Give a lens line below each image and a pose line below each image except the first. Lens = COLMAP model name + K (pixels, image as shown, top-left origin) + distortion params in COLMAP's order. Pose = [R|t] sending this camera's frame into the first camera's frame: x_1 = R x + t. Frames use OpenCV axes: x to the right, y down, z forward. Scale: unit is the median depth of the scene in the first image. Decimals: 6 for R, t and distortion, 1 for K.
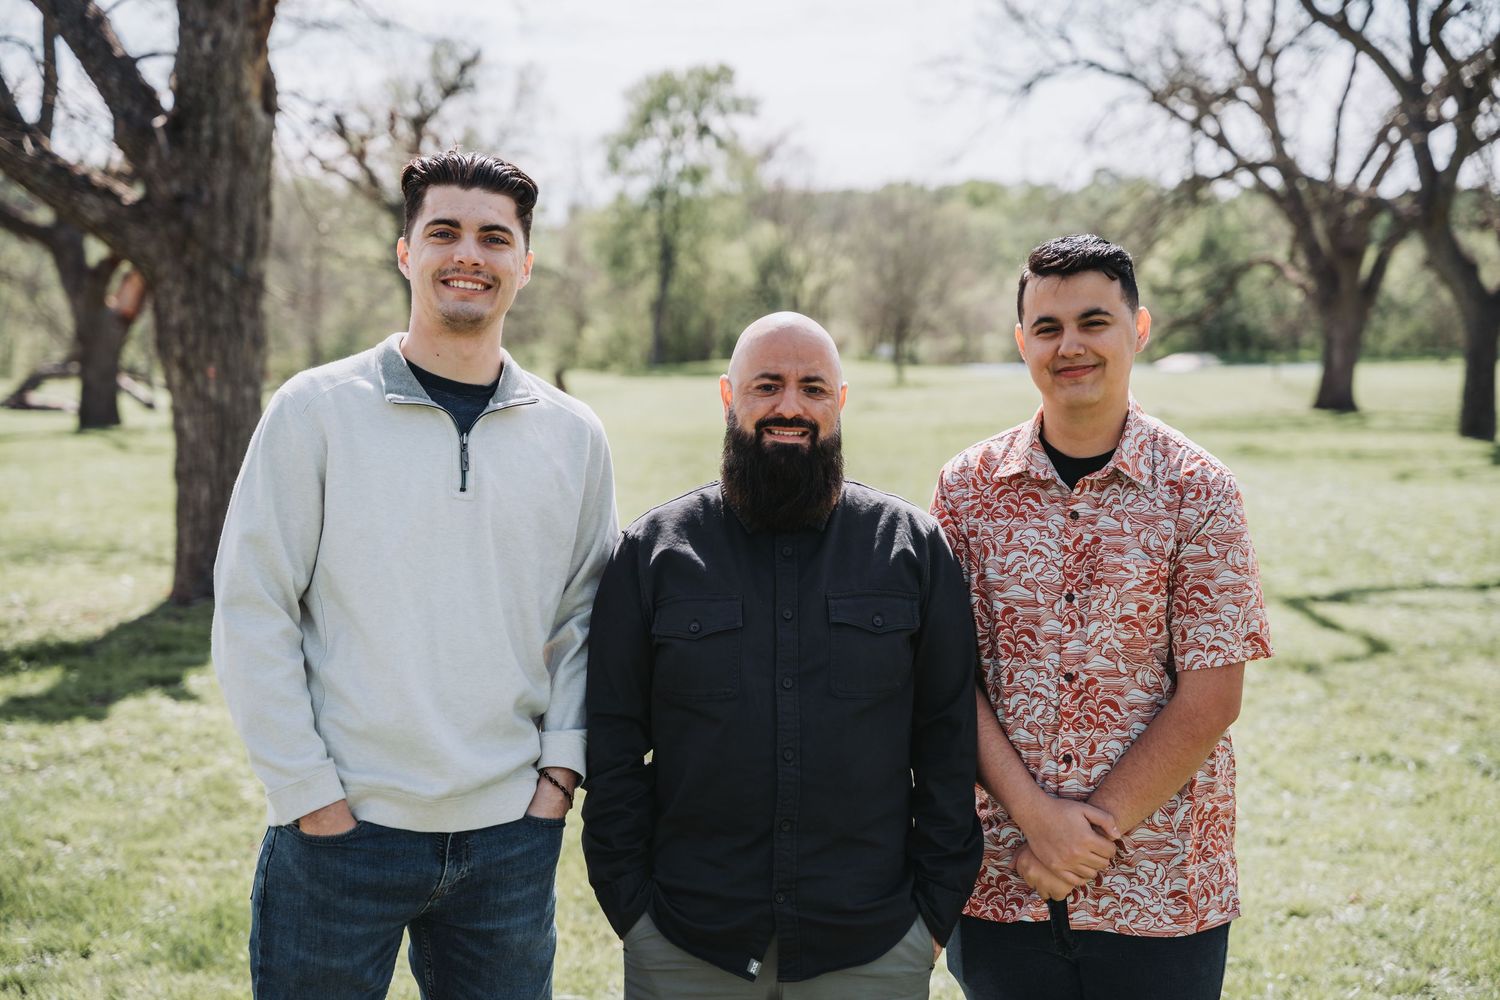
lens RADIAL K [[2945.2, 0, 756.2], [0, 2945.2, 499.4], [0, 0, 1]] dist [0.377899, 0.000000]
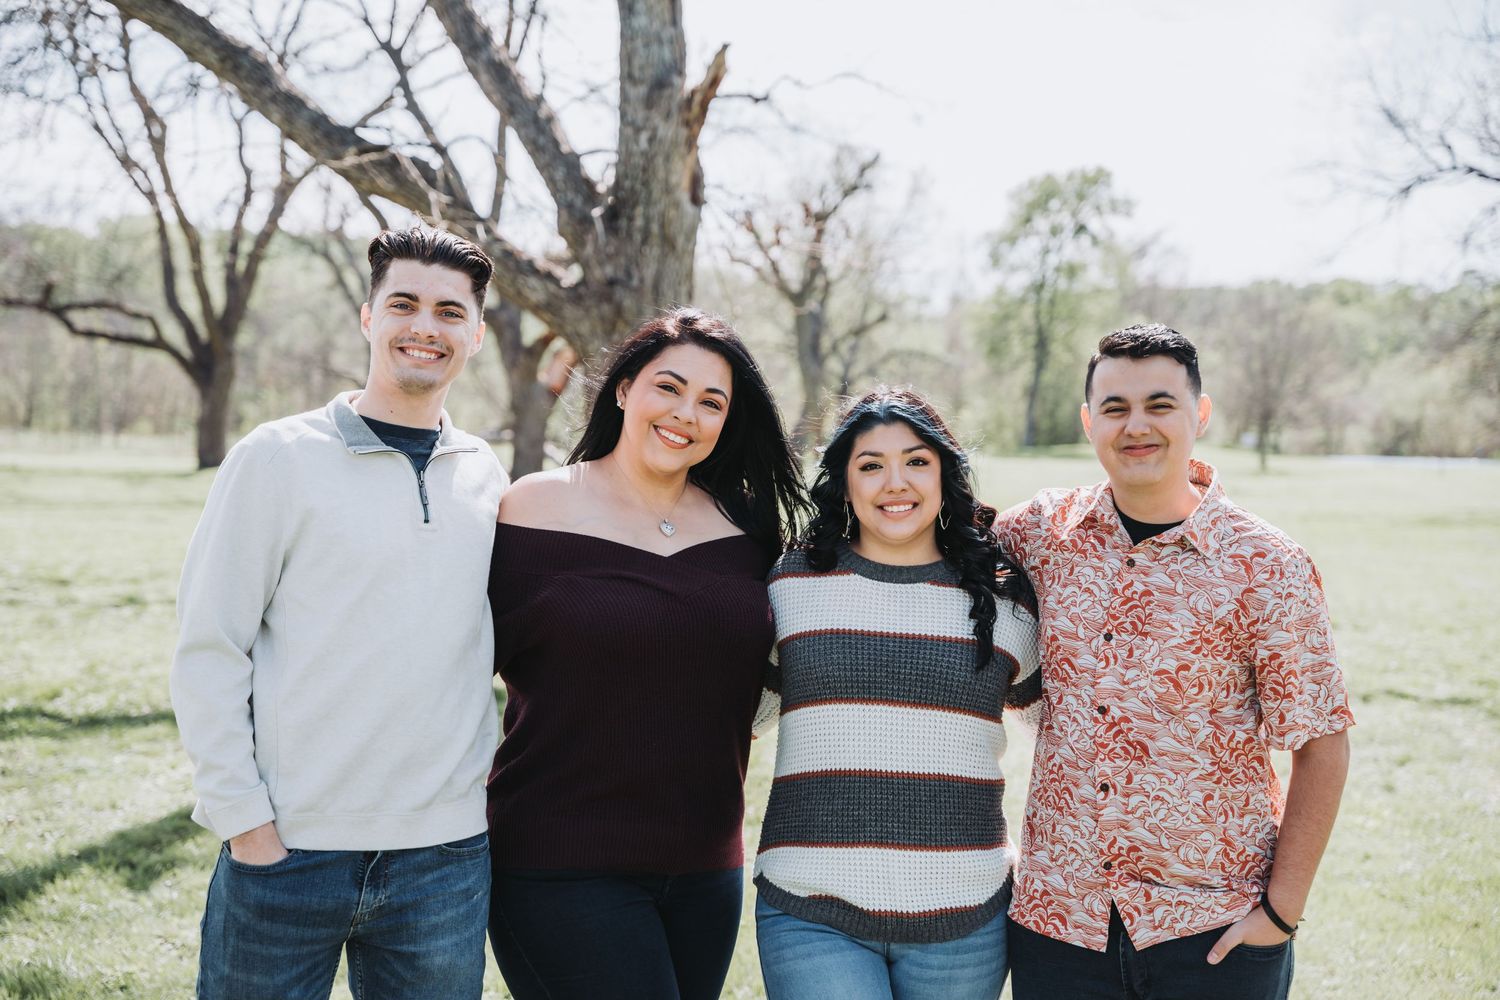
lens RADIAL K [[2730.5, 0, 739.8], [0, 2730.5, 497.8], [0, 0, 1]] dist [0.303621, 0.000000]
pose [[0.990042, 0.033937, -0.136624, -0.002701], [-0.037444, 0.999030, -0.023181, -0.000381], [0.135705, 0.028066, 0.990352, 0.008729]]
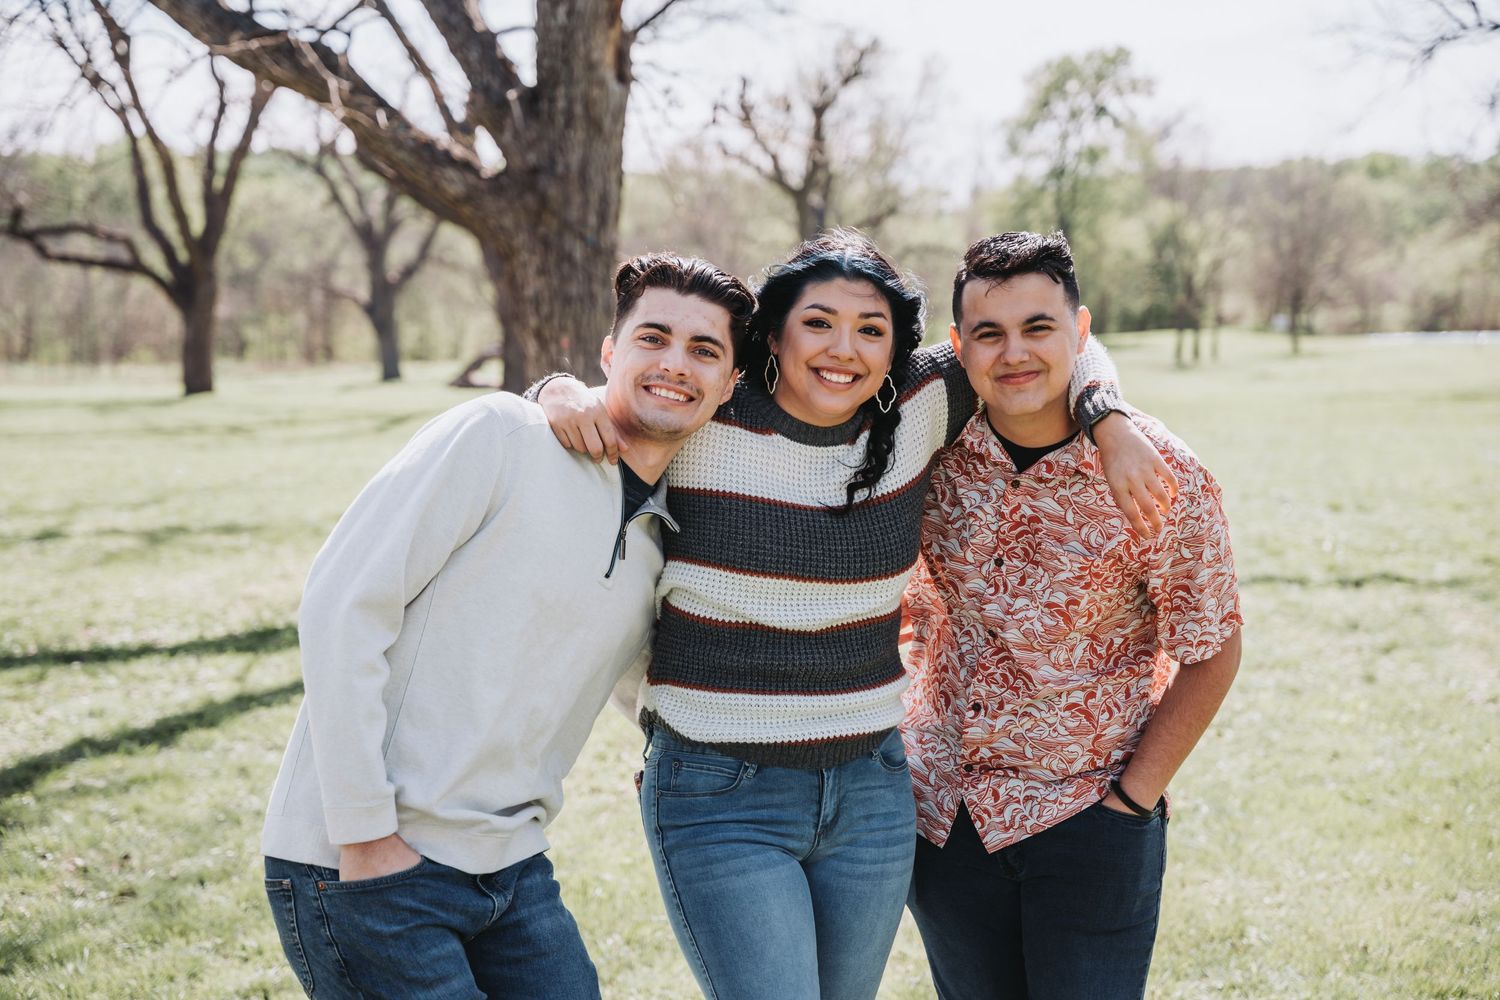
lens RADIAL K [[2793.4, 0, 745.9], [0, 2793.4, 497.9], [0, 0, 1]] dist [0.310092, 0.000000]
pose [[0.989554, -0.001788, -0.144153, 0.004060], [0.003231, 0.999947, 0.009781, 0.000162], [0.144128, -0.010145, 0.989507, 0.023808]]
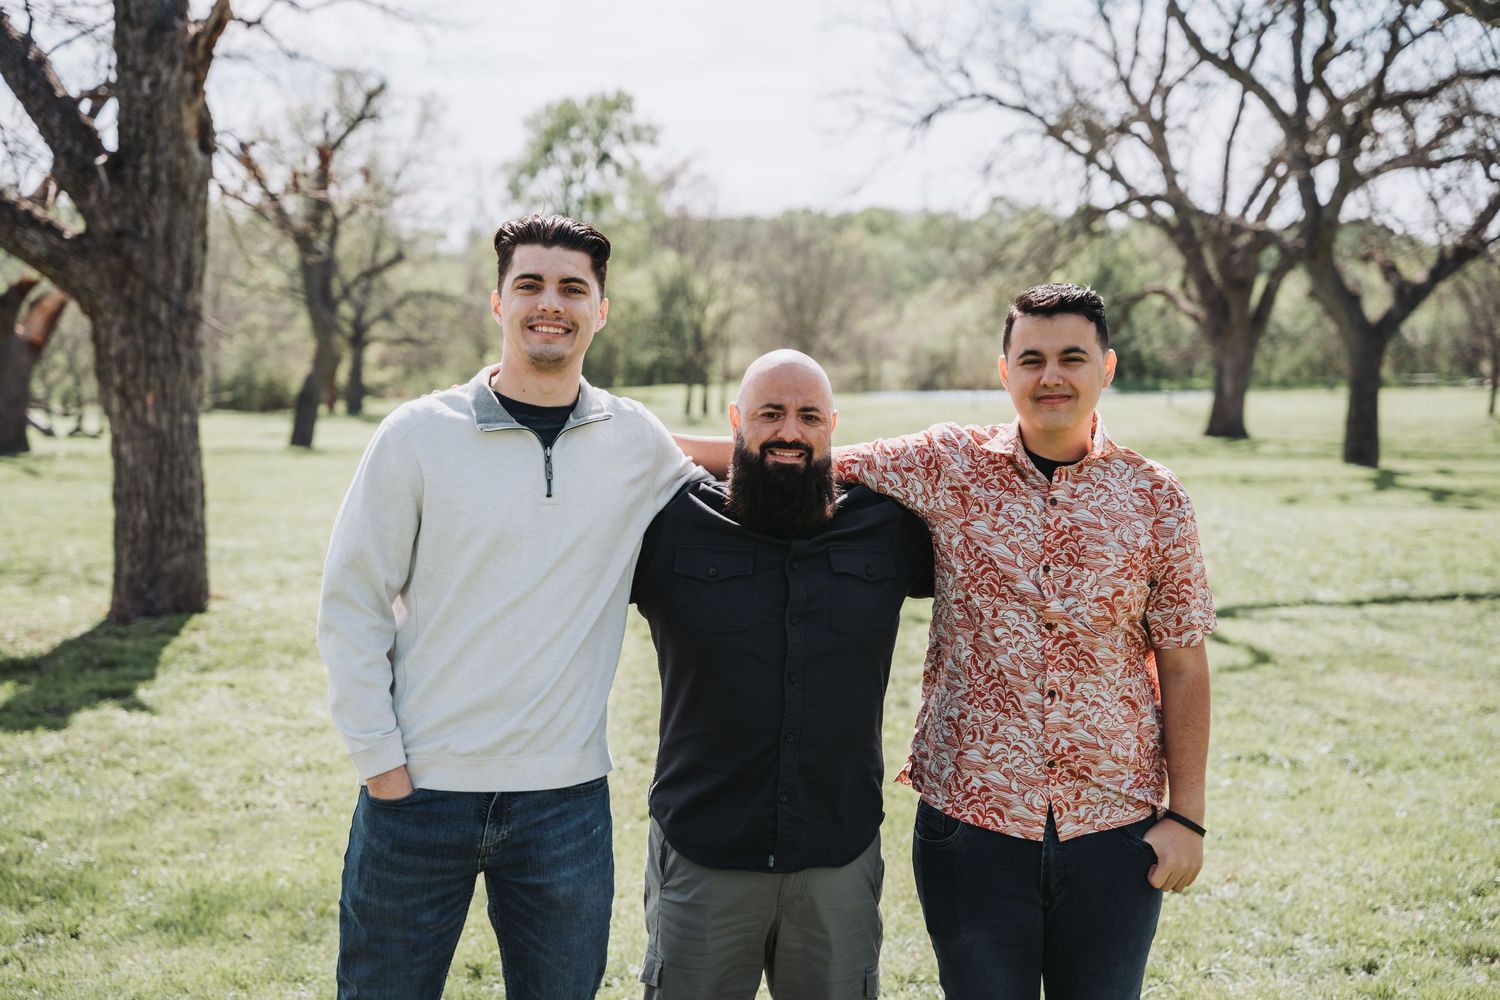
lens RADIAL K [[2945.2, 0, 752.9], [0, 2945.2, 497.2], [0, 0, 1]] dist [0.377899, 0.000000]
pose [[0.999467, -0.001384, 0.032607, -0.001990], [0.001702, 0.999951, -0.009732, 0.000571], [-0.032592, 0.009783, 0.999421, -0.015361]]
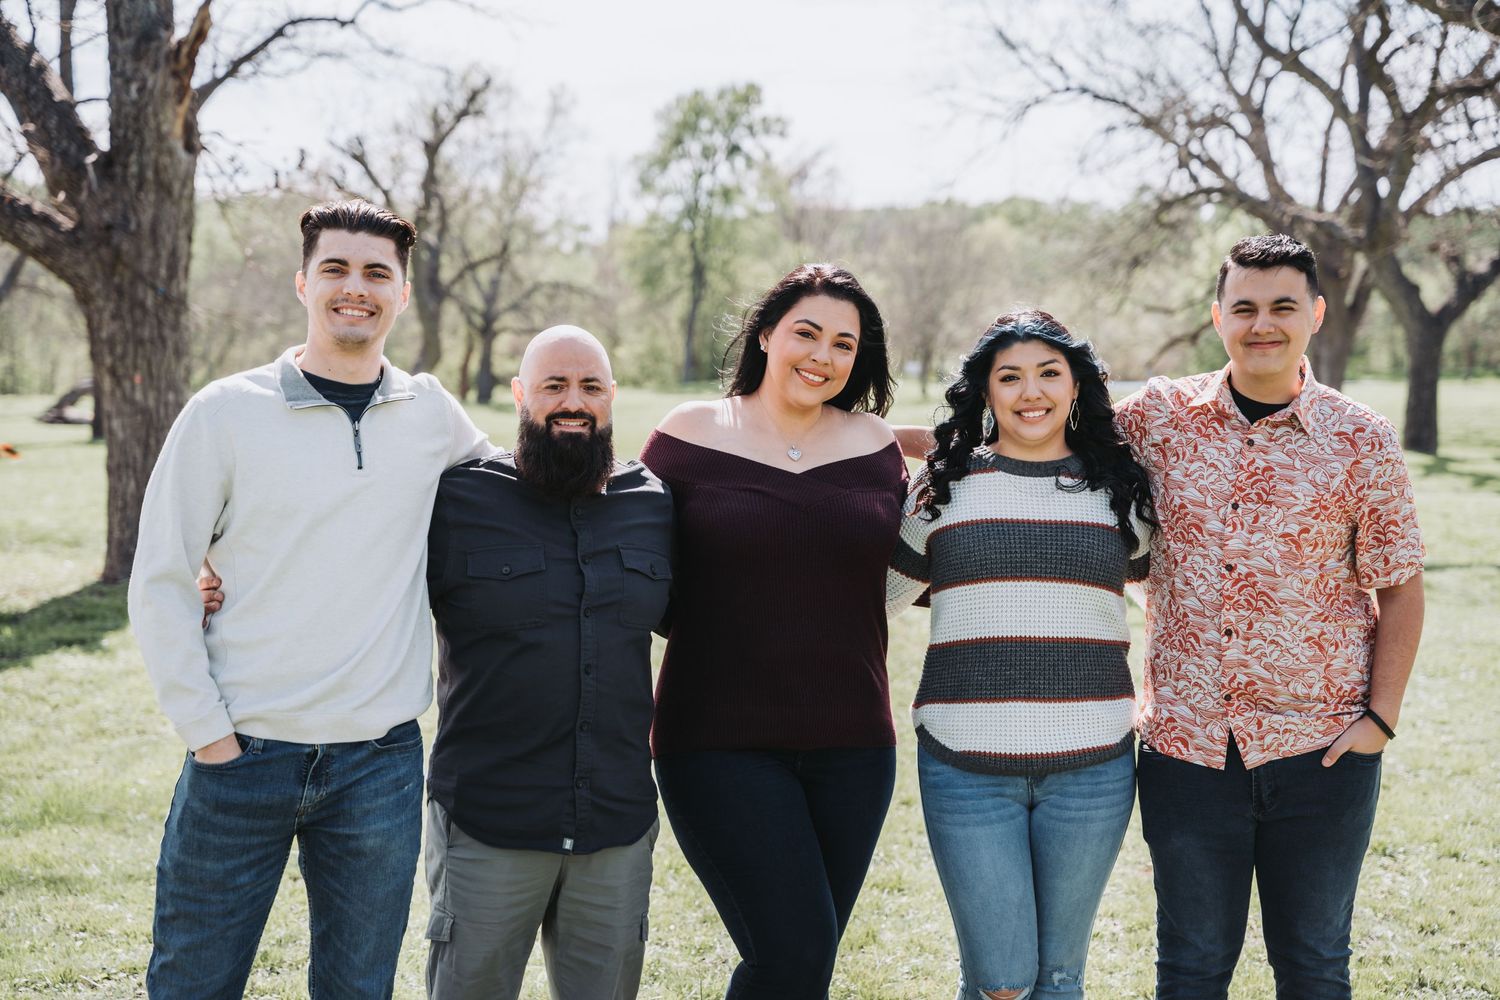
lens RADIAL K [[2945.2, 0, 762.9], [0, 2945.2, 509.9], [0, 0, 1]] dist [0.377899, 0.000000]
pose [[0.999889, 0.003048, -0.014570, 0.022300], [-0.003085, 0.999992, -0.002466, 0.002810], [0.014563, 0.002510, 0.999891, -0.042068]]
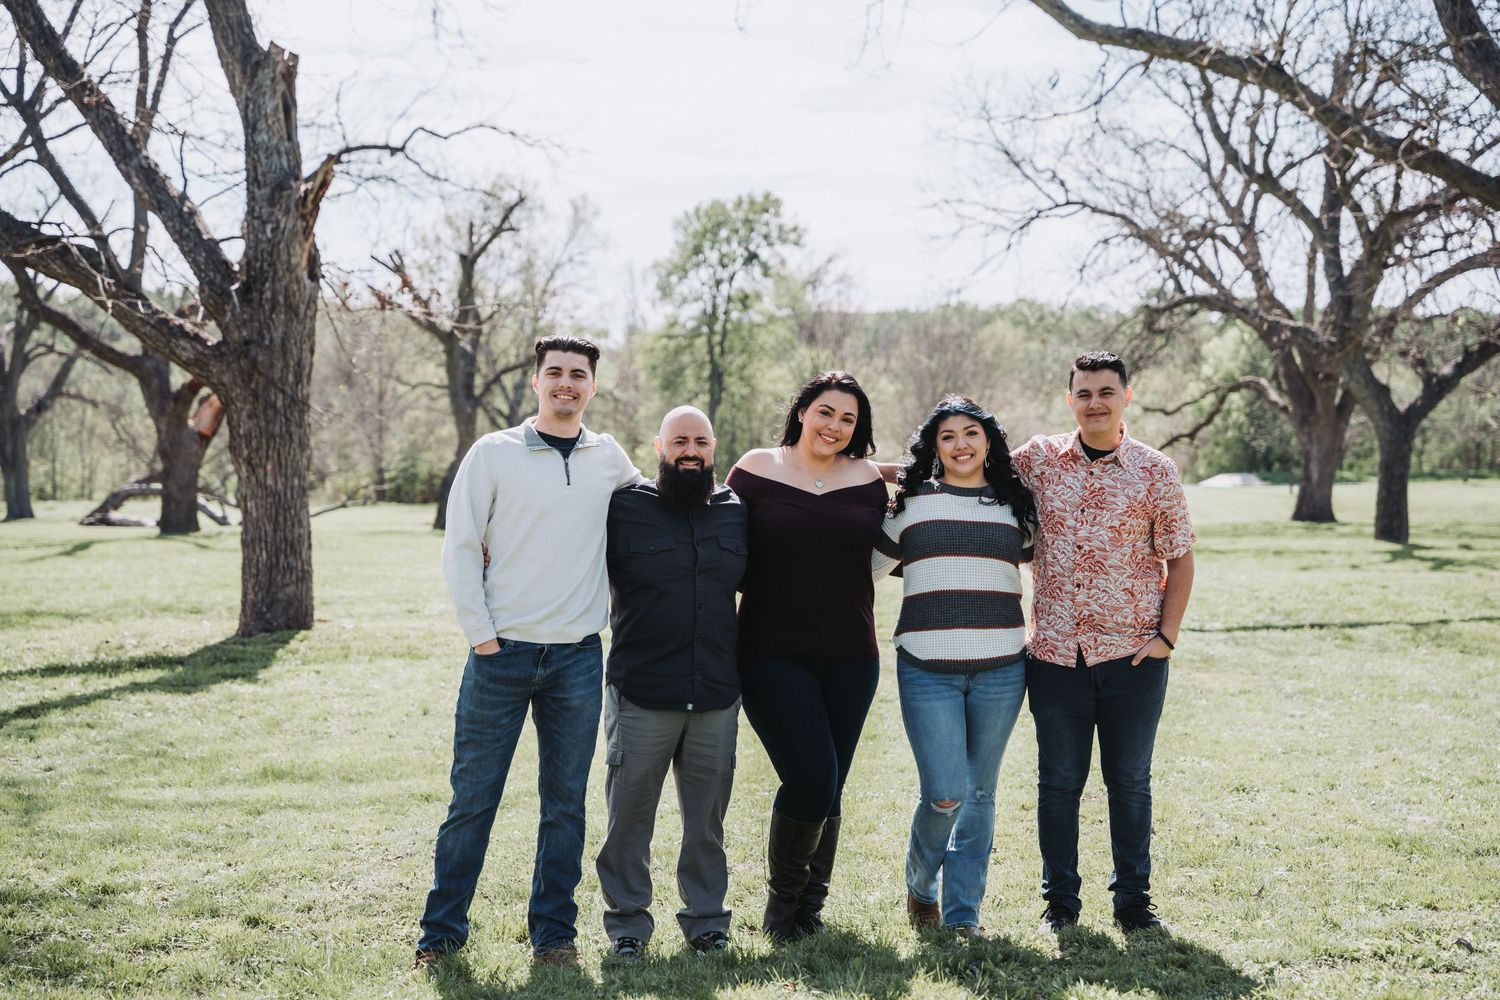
lens RADIAL K [[2945.2, 0, 756.2], [0, 2945.2, 503.1], [0, 0, 1]] dist [0.377899, 0.000000]
pose [[0.999745, -0.001857, -0.022510, 0.022111], [0.000959, 0.999207, -0.039818, 0.008732], [0.022567, 0.039786, 0.998953, -0.110748]]
